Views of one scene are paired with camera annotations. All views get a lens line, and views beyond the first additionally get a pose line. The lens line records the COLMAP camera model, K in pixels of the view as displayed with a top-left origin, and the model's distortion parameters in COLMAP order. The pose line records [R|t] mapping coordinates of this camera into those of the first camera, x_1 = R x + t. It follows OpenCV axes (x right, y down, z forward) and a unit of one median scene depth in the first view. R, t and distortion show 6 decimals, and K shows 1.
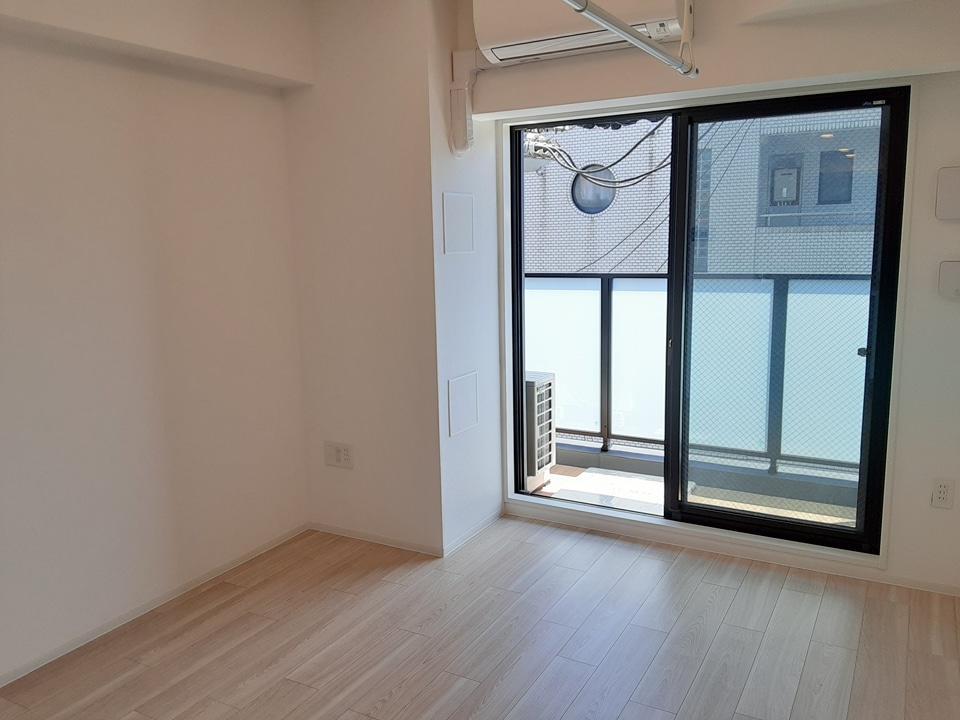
lens RADIAL K [[784.3, 0, 480.0], [0, 784.3, 360.0], [0, 0, 1]] dist [0.069709, -0.008053]
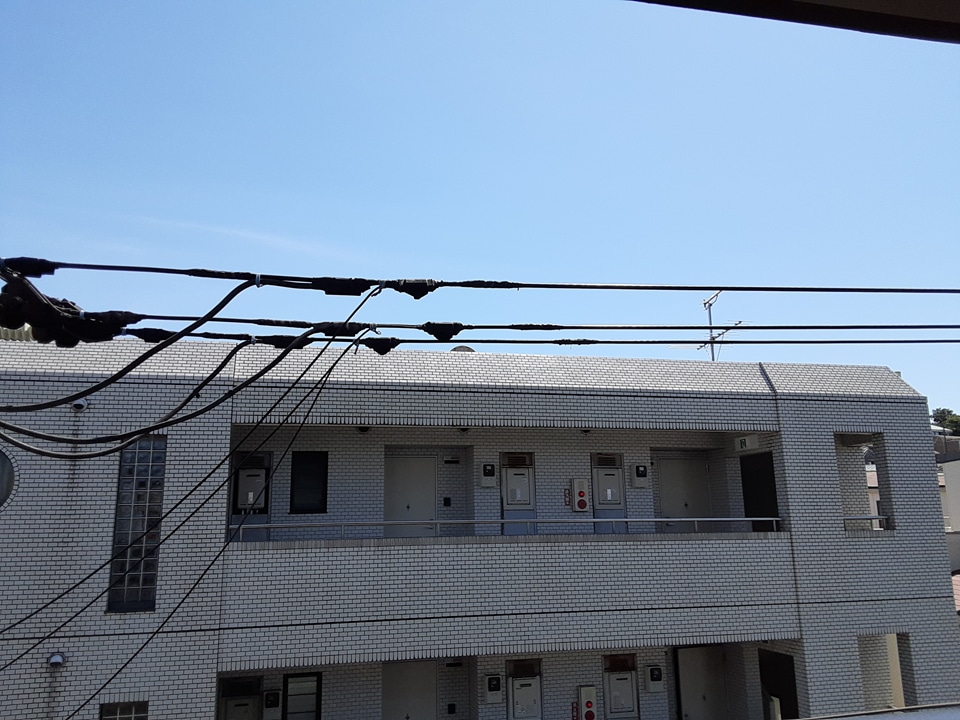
lens RADIAL K [[784.3, 0, 480.0], [0, 784.3, 360.0], [0, 0, 1]] dist [0.069709, -0.008053]
pose [[0.754641, 0.147390, 0.639369, 0.026442], [0.103686, 0.935412, -0.338014, -0.047398], [-0.647894, 0.321372, 0.690618, 0.256278]]
